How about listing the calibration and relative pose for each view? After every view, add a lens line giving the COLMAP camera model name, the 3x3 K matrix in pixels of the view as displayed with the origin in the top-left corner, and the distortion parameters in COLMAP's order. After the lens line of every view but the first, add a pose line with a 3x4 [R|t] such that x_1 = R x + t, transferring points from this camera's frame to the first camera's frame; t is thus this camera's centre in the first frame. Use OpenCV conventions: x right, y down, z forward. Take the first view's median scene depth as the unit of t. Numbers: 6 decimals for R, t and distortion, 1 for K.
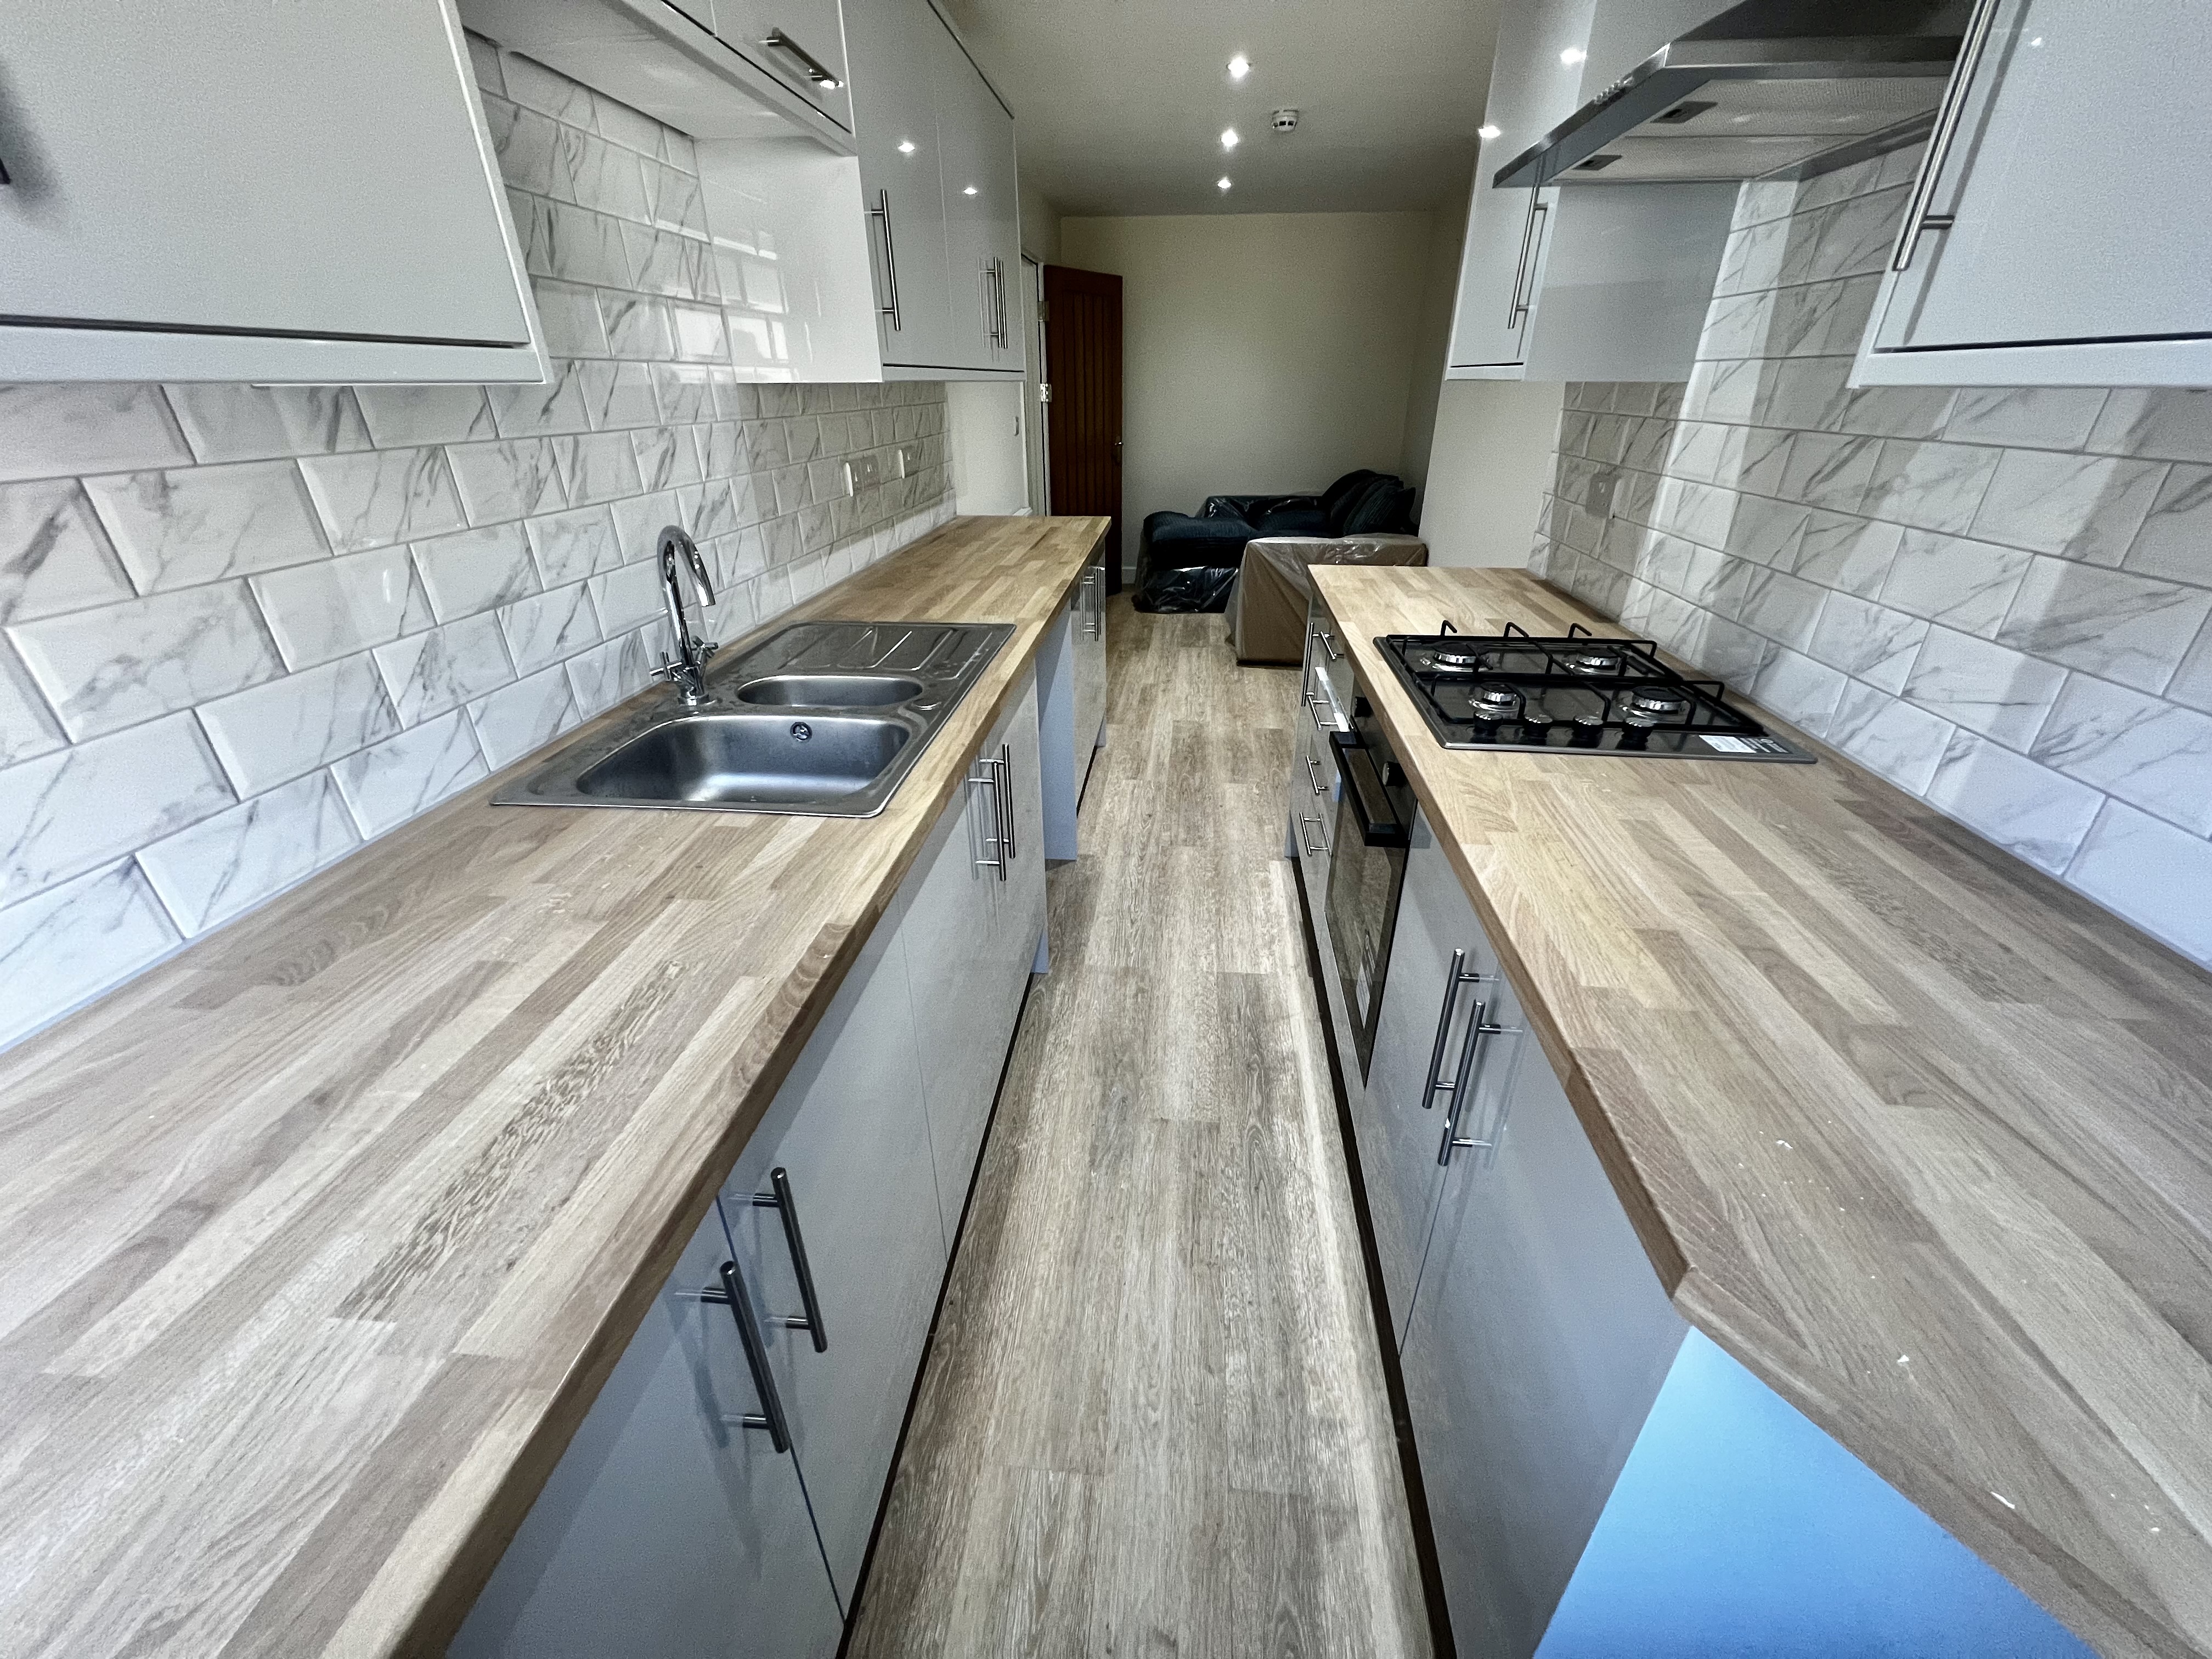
lens RADIAL K [[879.5, 0, 1112.4], [0, 879.5, 834.7], [0, 0, 1]] dist [-0.000722, -0.000049]
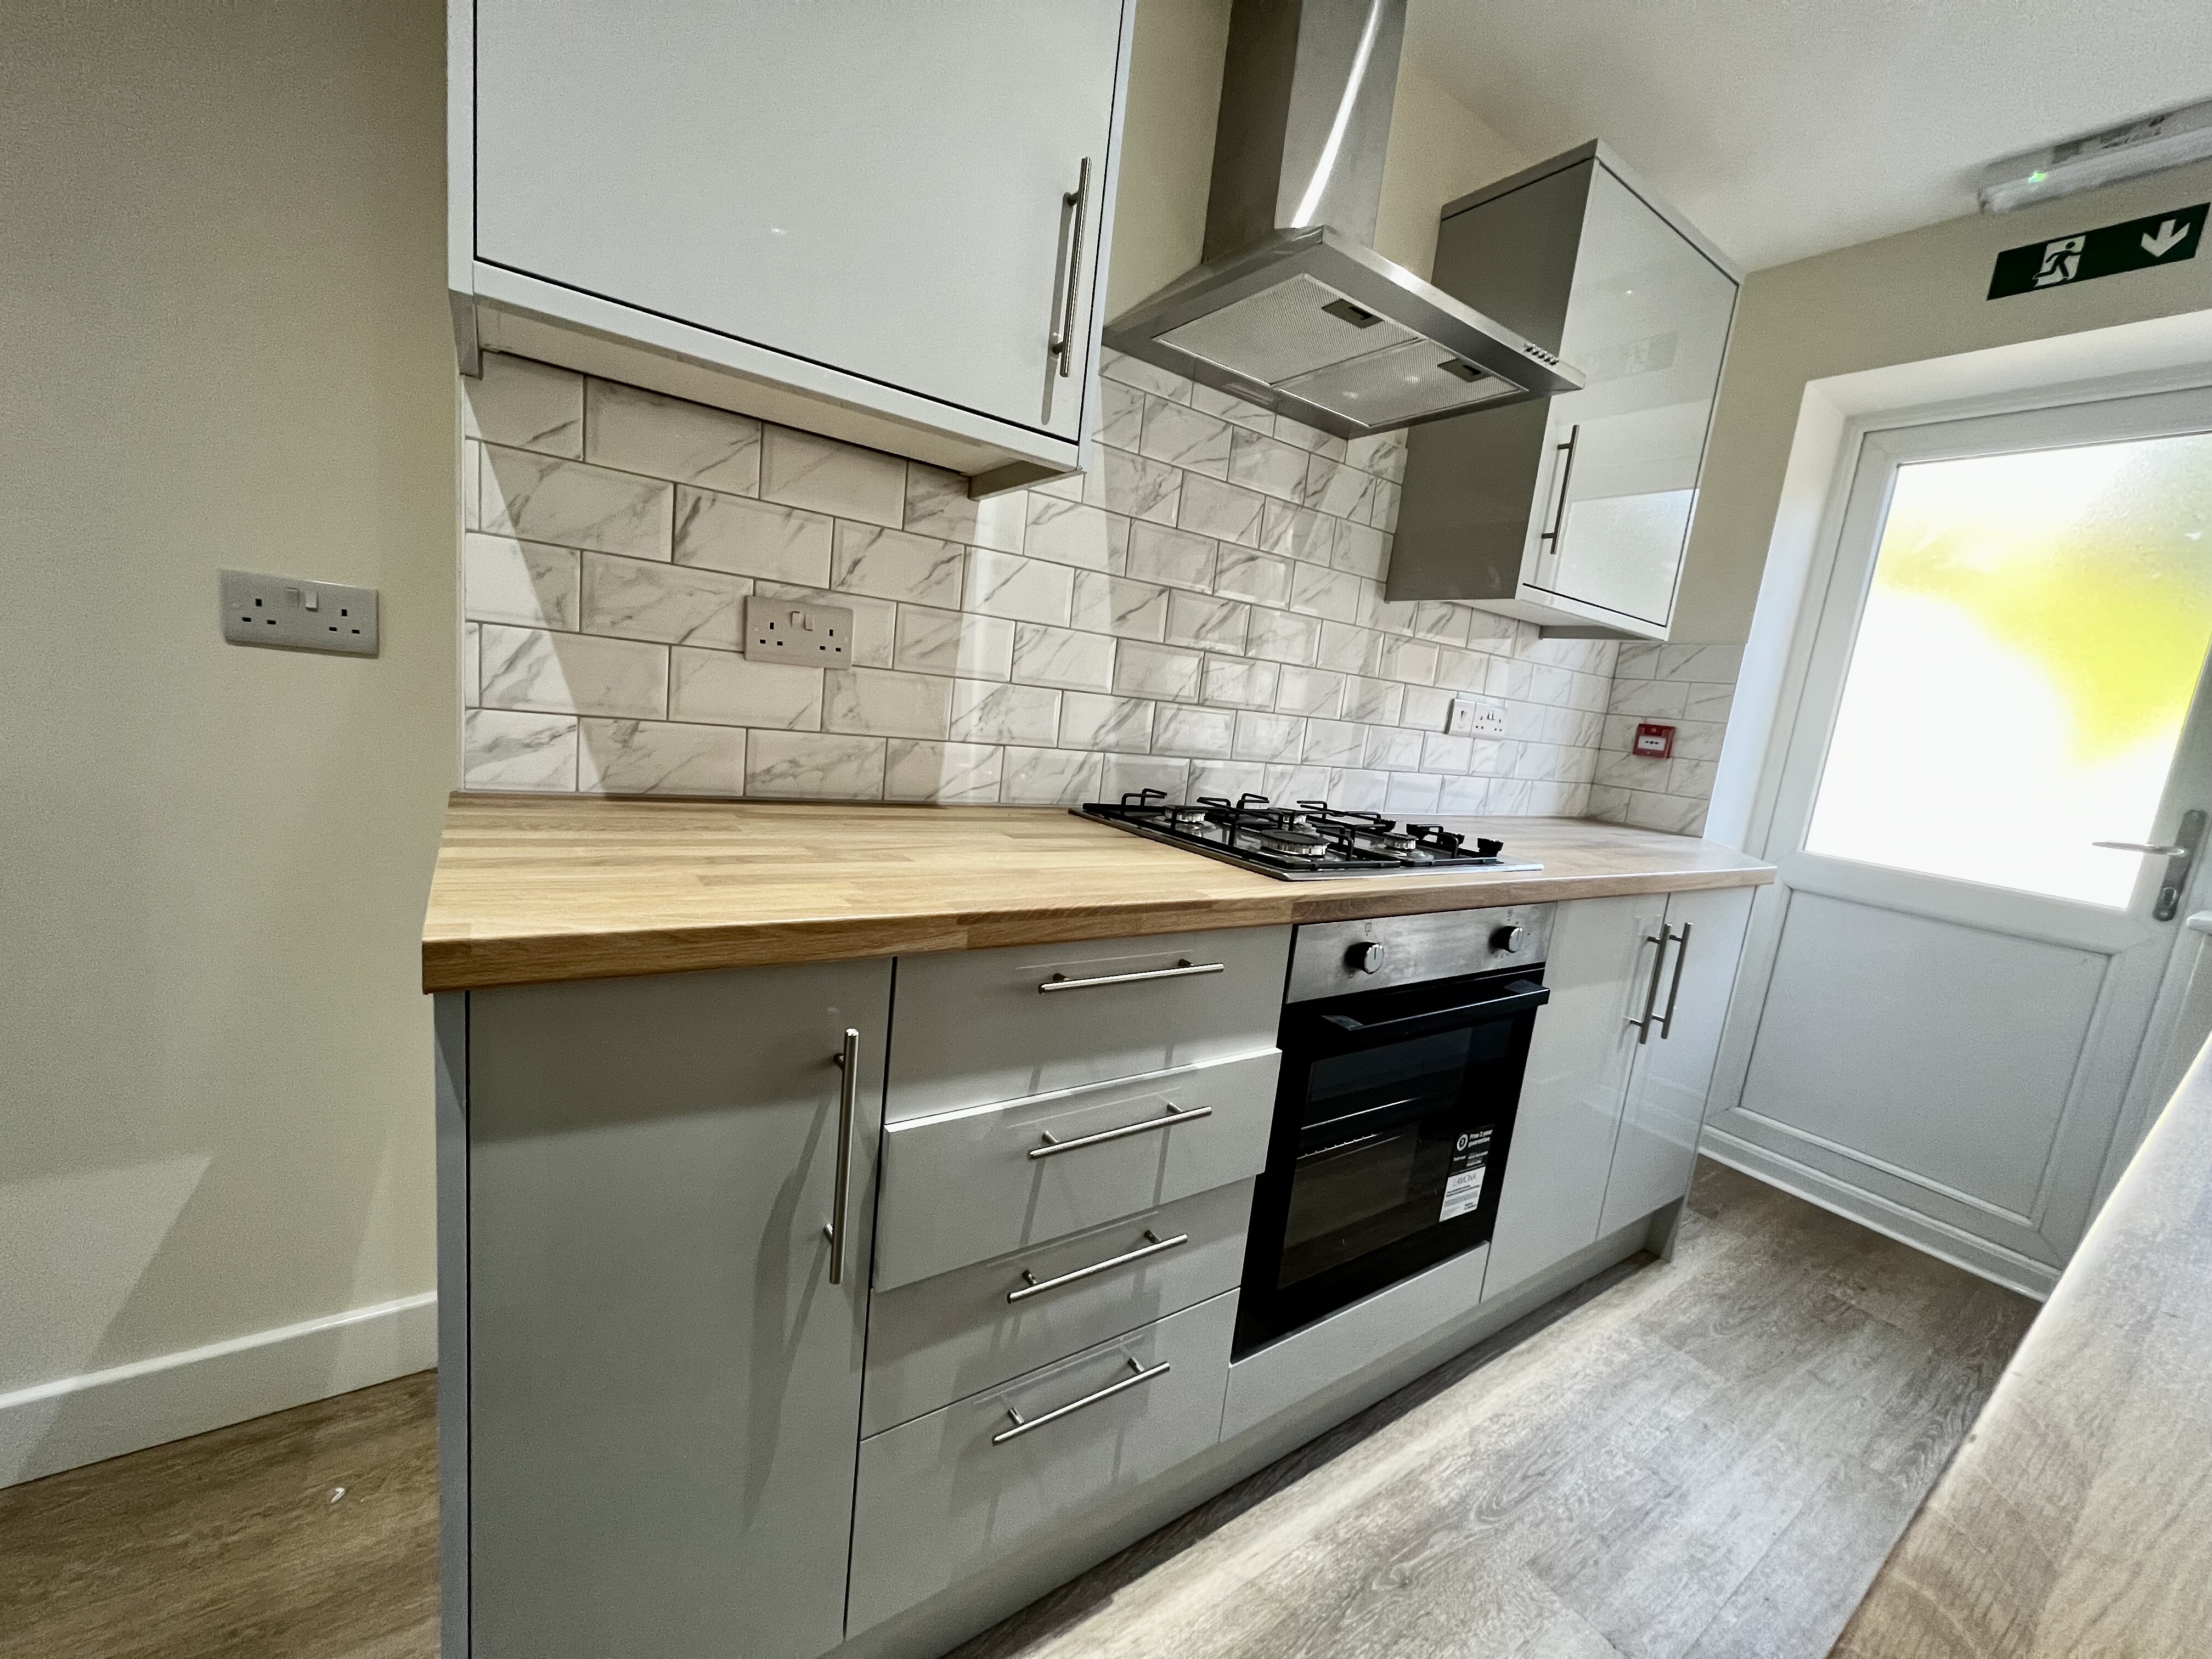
lens RADIAL K [[879.5, 0, 1113.1], [0, 879.5, 835.6], [0, 0, 1]] dist [-0.000722, -0.000049]
pose [[-0.641066, -0.193369, 0.742727, -0.085250], [0.248156, 0.863533, 0.439010, -0.674028], [-0.726260, 0.465746, -0.505596, 1.712191]]
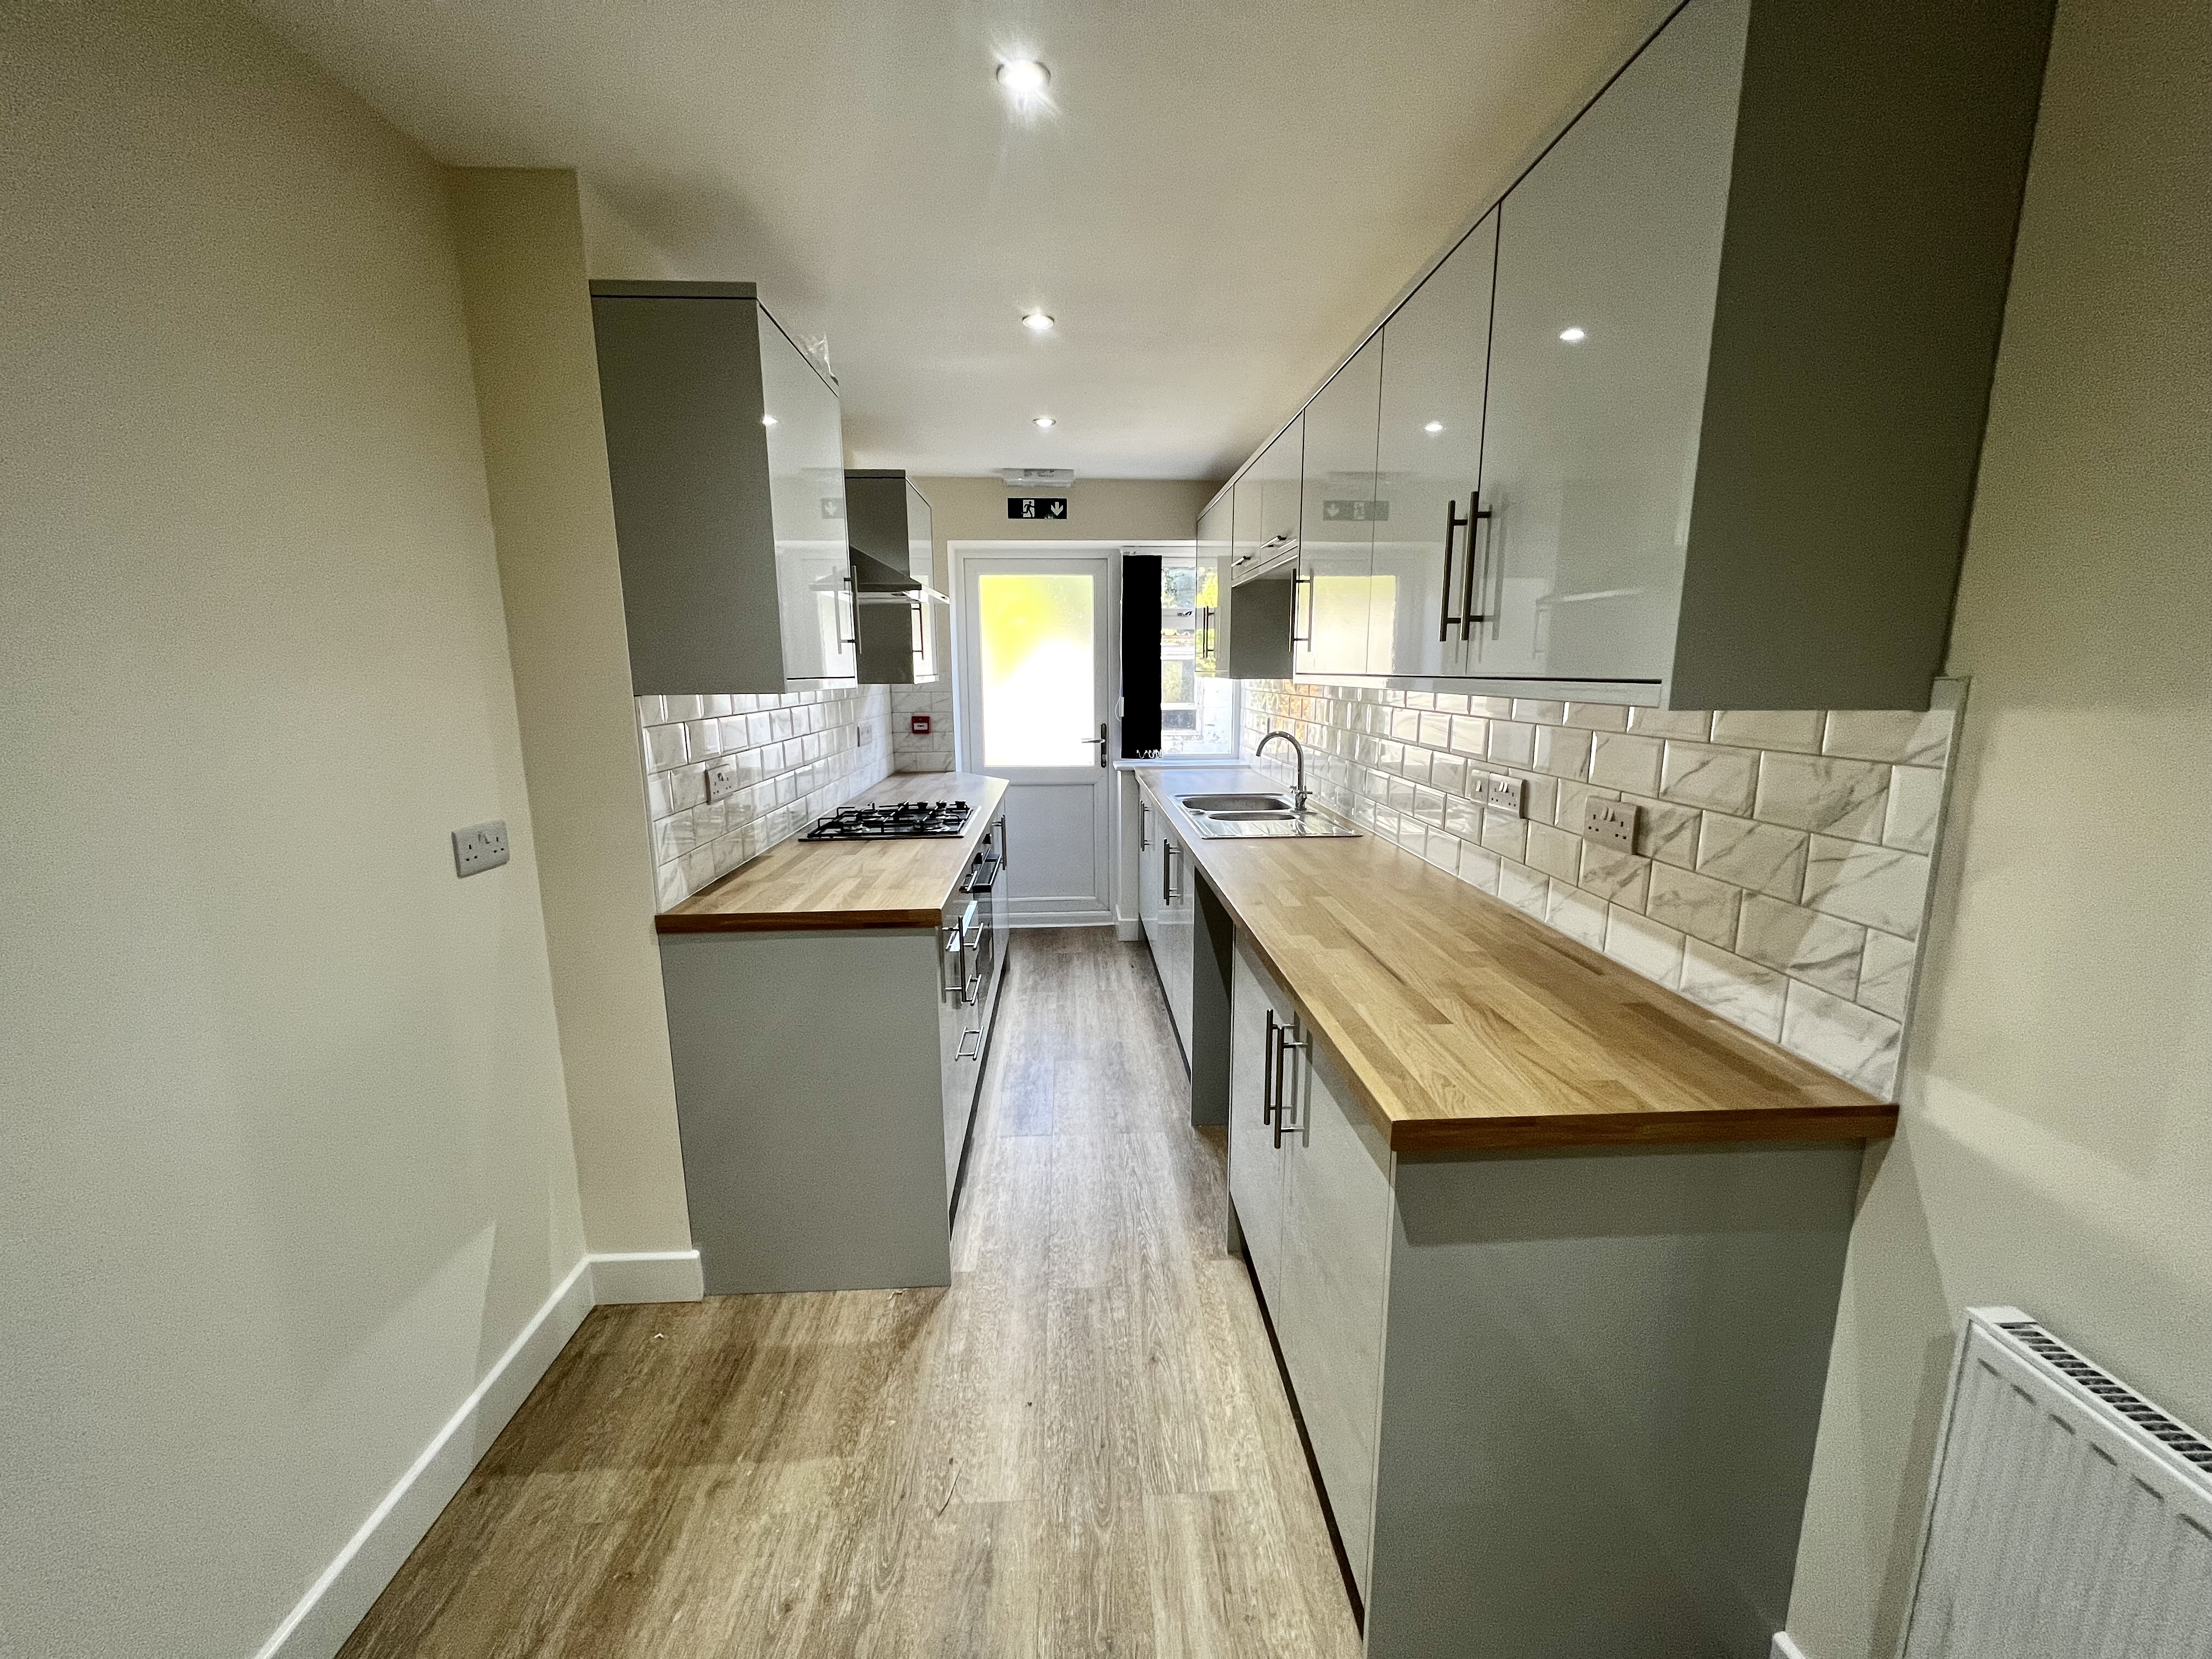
lens RADIAL K [[879.5, 0, 1115.9], [0, 879.5, 835.1], [0, 0, 1]] dist [-0.000722, -0.000049]
pose [[-0.988960, 0.034926, -0.144007, 0.313606], [-0.061184, 0.788873, 0.611503, -1.471701], [0.134961, 0.613563, -0.778027, 2.778822]]
